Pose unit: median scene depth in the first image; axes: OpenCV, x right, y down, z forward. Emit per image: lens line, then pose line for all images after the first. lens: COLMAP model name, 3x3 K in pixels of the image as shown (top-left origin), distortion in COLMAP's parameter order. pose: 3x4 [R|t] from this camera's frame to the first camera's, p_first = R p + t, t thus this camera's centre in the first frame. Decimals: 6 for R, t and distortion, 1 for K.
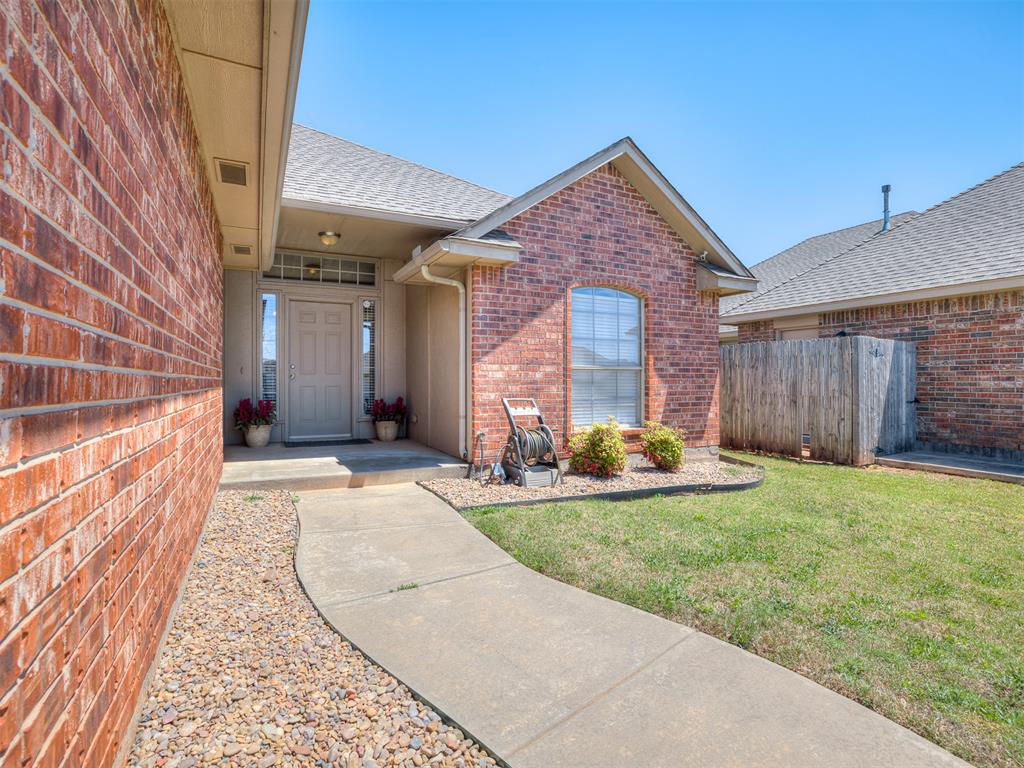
lens RADIAL K [[496.9, 0, 490.3], [0, 496.9, 371.0], [0, 0, 1]] dist [-0.028299, 0.002316]
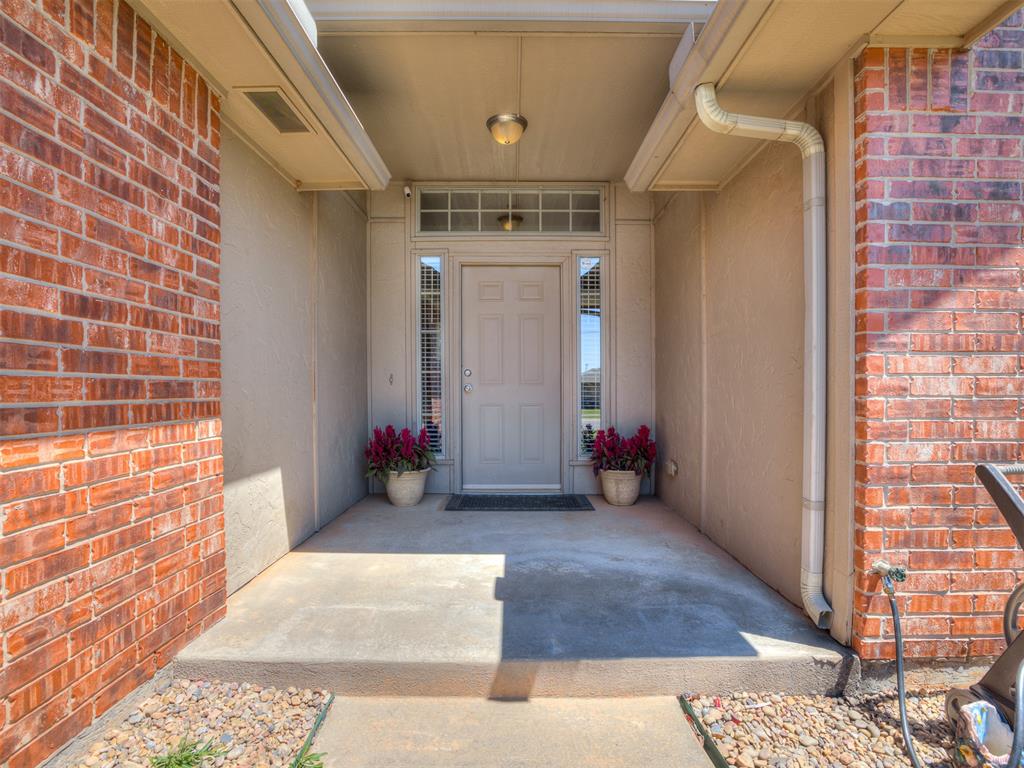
lens RADIAL K [[496.9, 0, 515.7], [0, 496.9, 397.6], [0, 0, 1]] dist [-0.028299, 0.002316]
pose [[0.902890, 0.006796, -0.429818, -0.093526], [0.008257, 0.999416, 0.033147, 0.002156], [0.429793, -0.033477, 0.902307, 0.558221]]
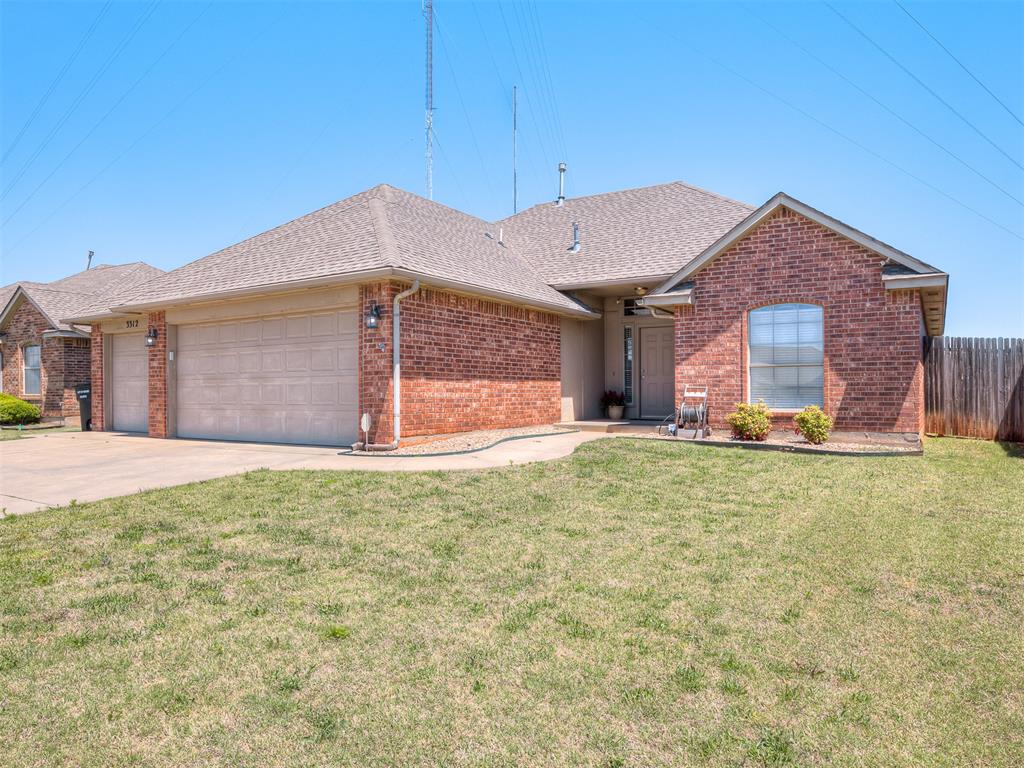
lens RADIAL K [[689.3, 0, 508.8], [0, 689.3, 387.9], [0, 0, 1]] dist [0.007403, 0.000559]
pose [[0.539009, -0.008376, -0.842258, 1.468200], [0.016929, 0.999856, 0.000891, 0.043332], [0.842130, -0.014739, 0.539073, -0.645867]]
